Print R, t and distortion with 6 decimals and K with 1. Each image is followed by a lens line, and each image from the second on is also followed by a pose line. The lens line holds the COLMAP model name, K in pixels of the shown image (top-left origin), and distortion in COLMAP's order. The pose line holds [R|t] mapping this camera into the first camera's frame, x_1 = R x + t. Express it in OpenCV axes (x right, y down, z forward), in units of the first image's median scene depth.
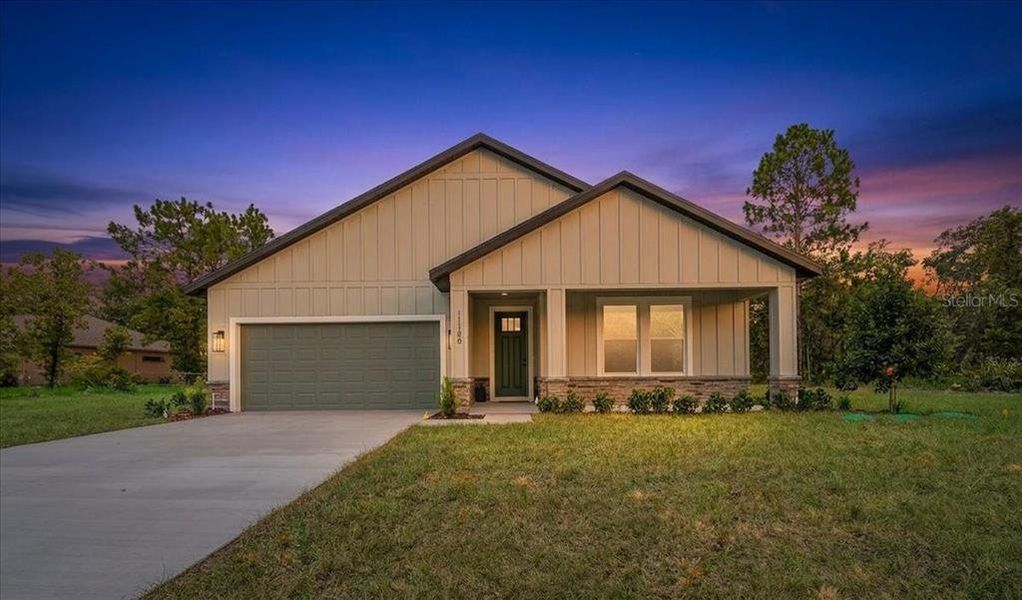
lens RADIAL K [[467.2, 0, 499.7], [0, 467.2, 370.2], [0, 0, 1]] dist [-0.012631, 0.000190]
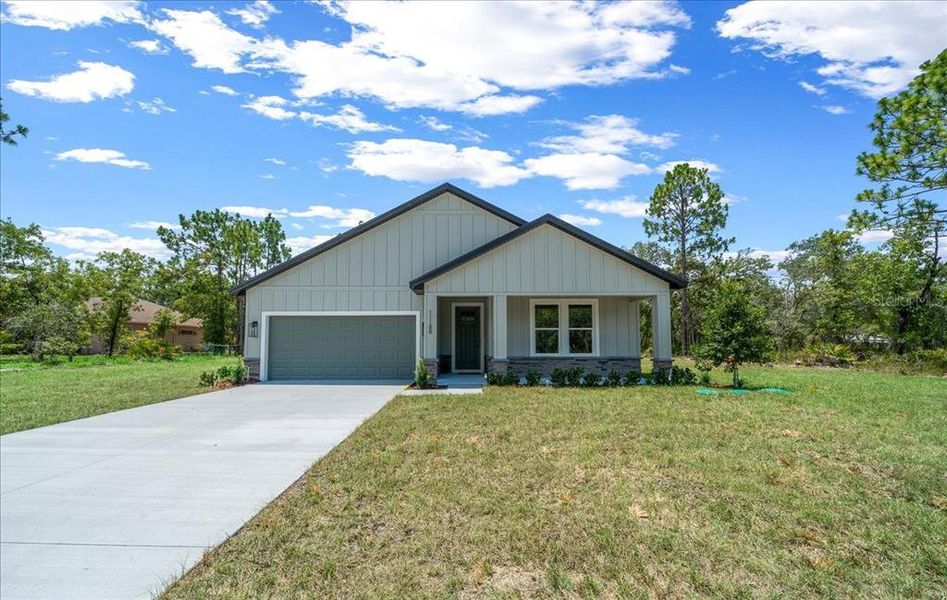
lens RADIAL K [[370.4, 0, 465.4], [0, 370.4, 320.8], [0, 0, 1]] dist [-0.010650, -0.000574]
pose [[0.999800, 0.009763, 0.017463, -0.001366], [-0.008842, 0.998603, -0.052088, -0.032561], [-0.017947, 0.051924, 0.998490, -0.087433]]
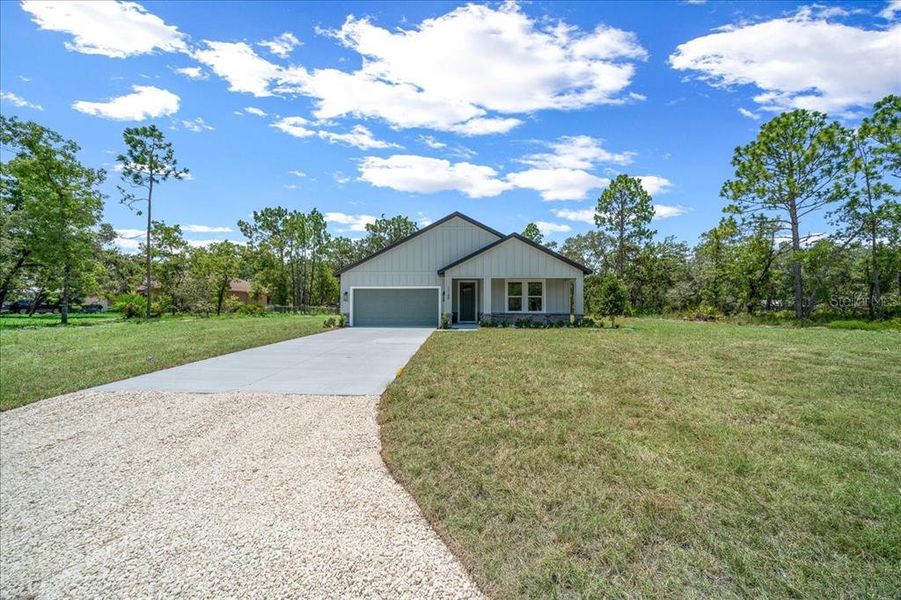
lens RADIAL K [[312.3, 0, 455.0], [0, 312.3, 302.1], [0, 0, 1]] dist [-0.005002, -0.000058]
pose [[0.999916, 0.011254, 0.006360, -0.052132], [-0.011228, 0.999929, -0.004021, -0.030089], [-0.006405, 0.003949, 0.999972, -0.562029]]
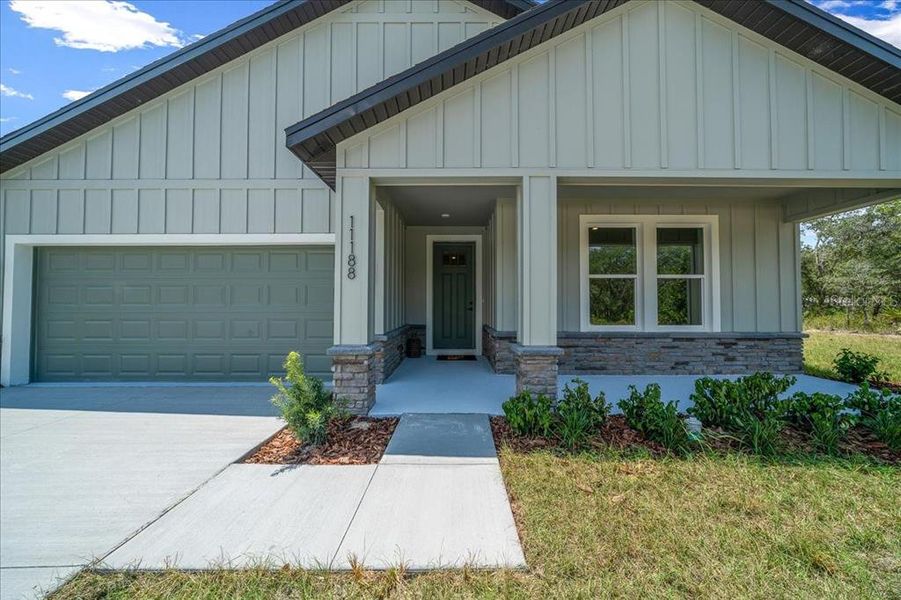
lens RADIAL K [[312.3, 0, 451.9], [0, 312.3, 297.8], [0, 0, 1]] dist [-0.005002, -0.000058]
pose [[0.999859, 0.009665, 0.013768, 0.016433], [-0.009448, 0.999831, -0.015775, -0.026343], [-0.013918, 0.015643, 0.999781, 0.548575]]
